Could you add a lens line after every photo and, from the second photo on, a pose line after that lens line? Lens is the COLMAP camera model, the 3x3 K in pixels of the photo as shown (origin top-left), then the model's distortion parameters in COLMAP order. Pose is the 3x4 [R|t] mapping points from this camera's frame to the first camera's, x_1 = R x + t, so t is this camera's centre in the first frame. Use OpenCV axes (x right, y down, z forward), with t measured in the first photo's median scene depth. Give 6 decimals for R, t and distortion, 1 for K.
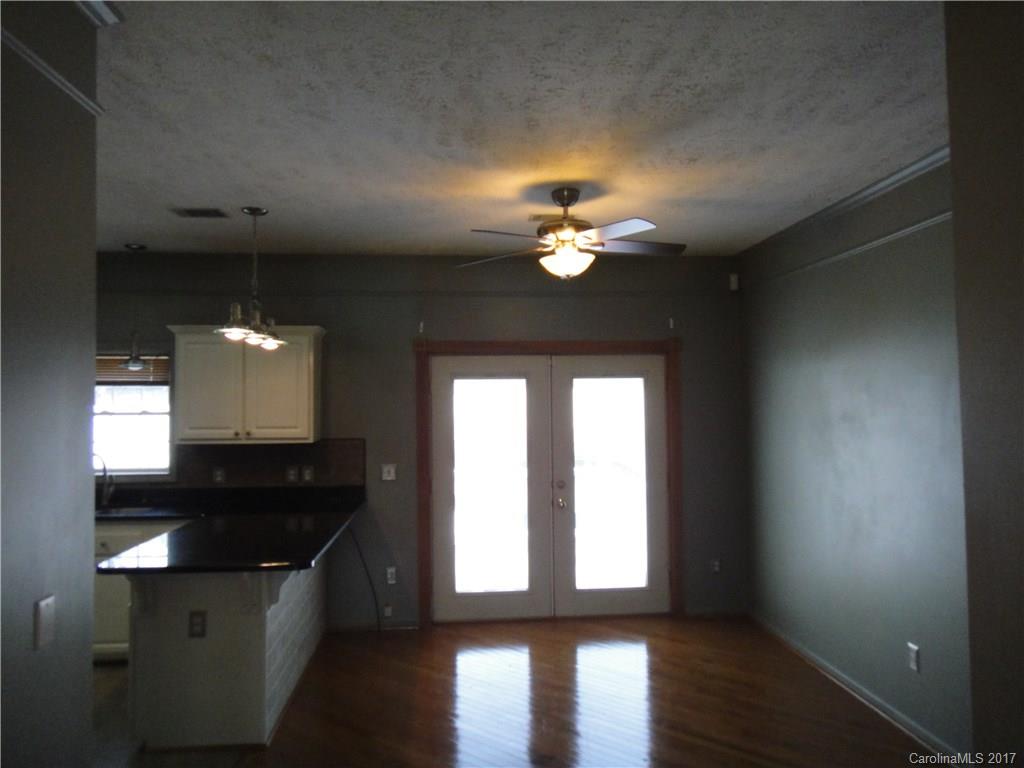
lens RADIAL K [[662.9, 0, 512.0], [0, 662.9, 384.0], [0, 0, 1]] dist [-0.001655, -0.000271]
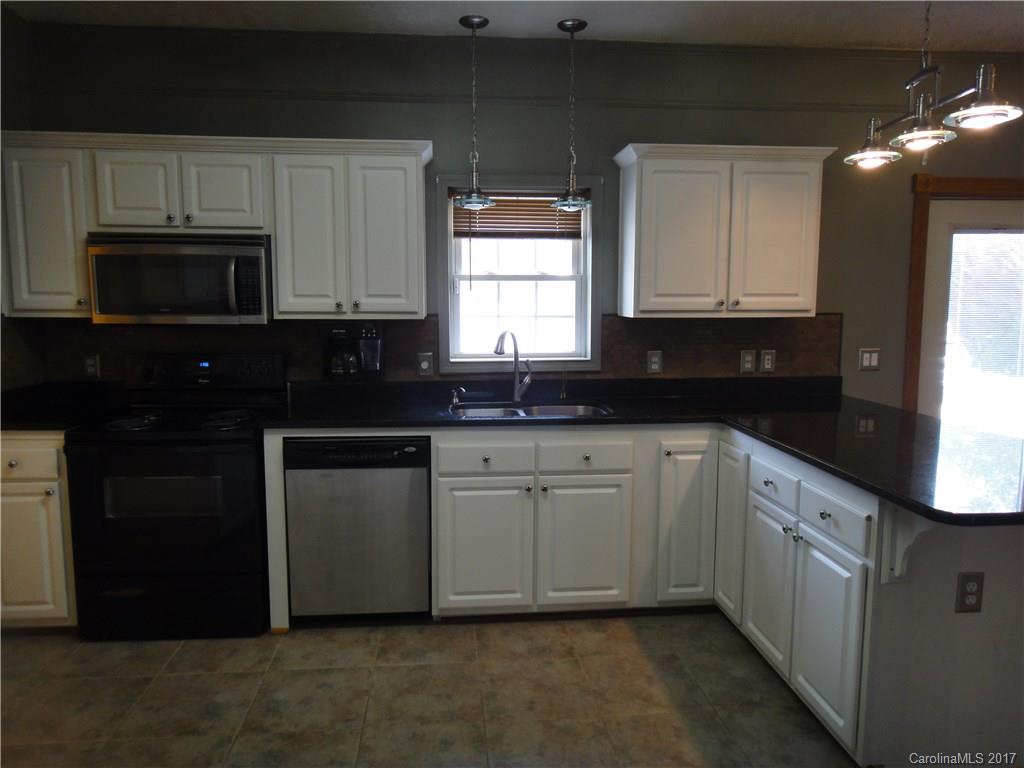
lens RADIAL K [[712.6, 0, 511.1], [0, 712.6, 375.9], [0, 0, 1]] dist [-0.005562, -0.002350]
pose [[0.999941, 0.007467, 0.007833, -0.604455], [-0.008671, 0.985915, 0.167022, 0.023030], [-0.006476, -0.167080, 0.985922, 0.221566]]
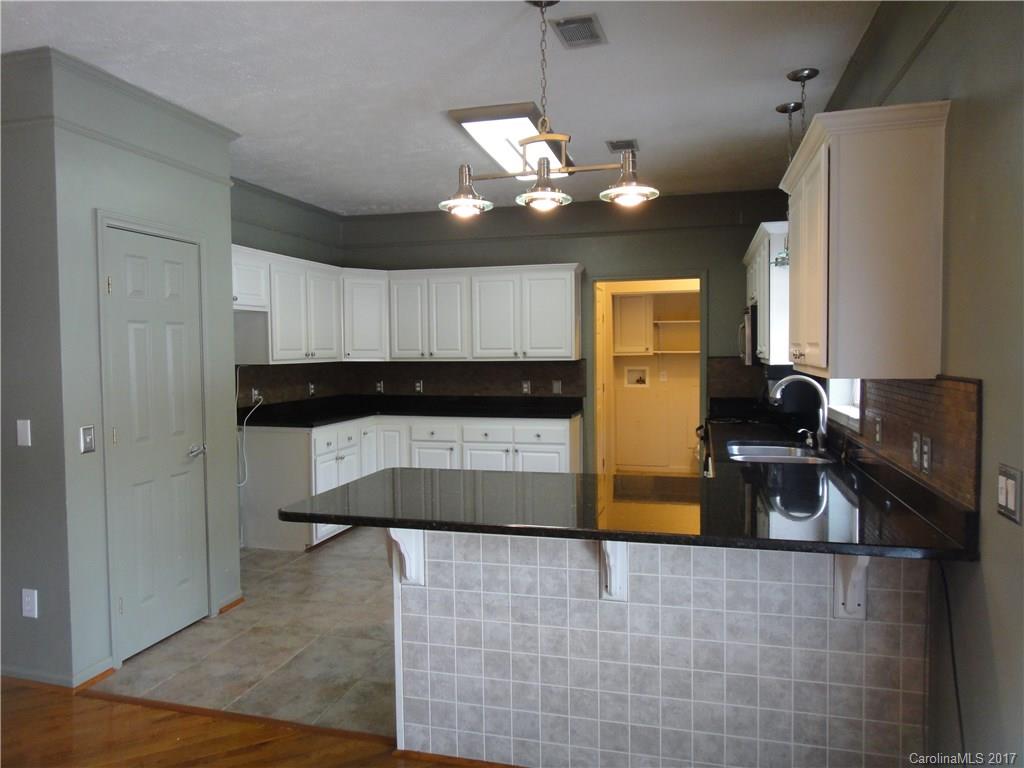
lens RADIAL K [[713.0, 0, 499.7], [0, 713.0, 376.5], [0, 0, 1]] dist [0.002145, 0.000569]
pose [[-0.353956, 0.048864, -0.933985, 0.219967], [0.067522, 0.997363, 0.026591, 0.054517], [0.932822, -0.053653, -0.356322, 0.916700]]
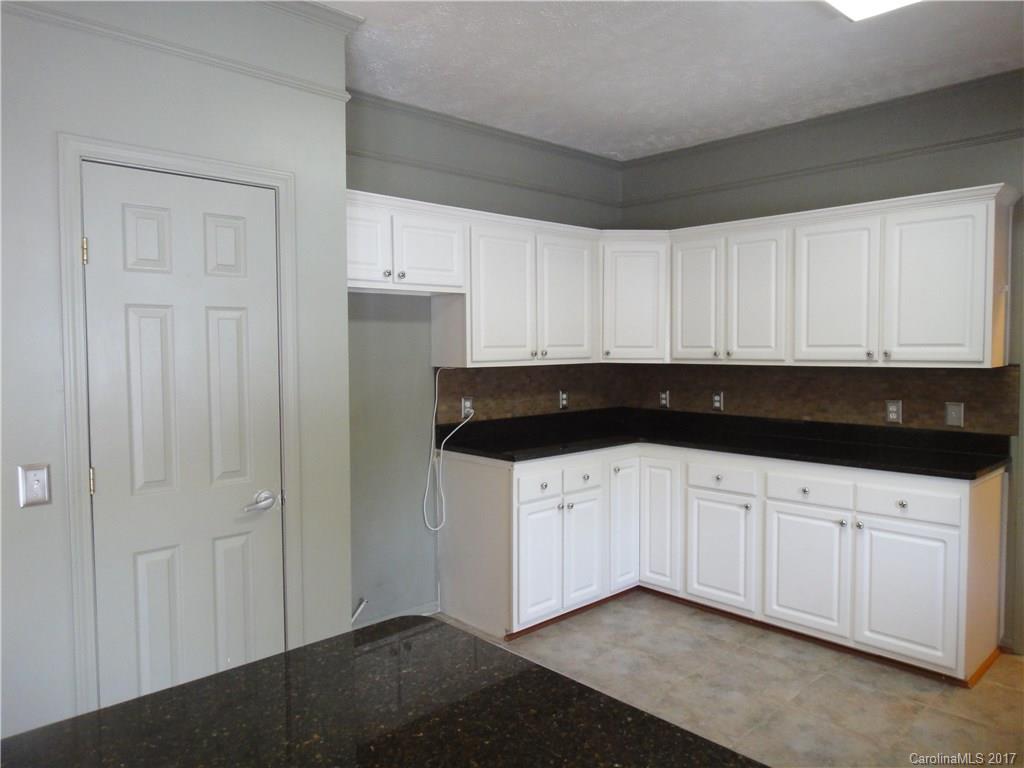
lens RADIAL K [[720.9, 0, 510.0], [0, 720.9, 378.9], [0, 0, 1]] dist [-0.000020, 0.001791]
pose [[-0.781305, 0.043900, -0.622604, -0.219610], [0.051423, 0.998660, 0.005885, 0.051553], [0.622028, -0.027418, -0.782515, 0.844430]]
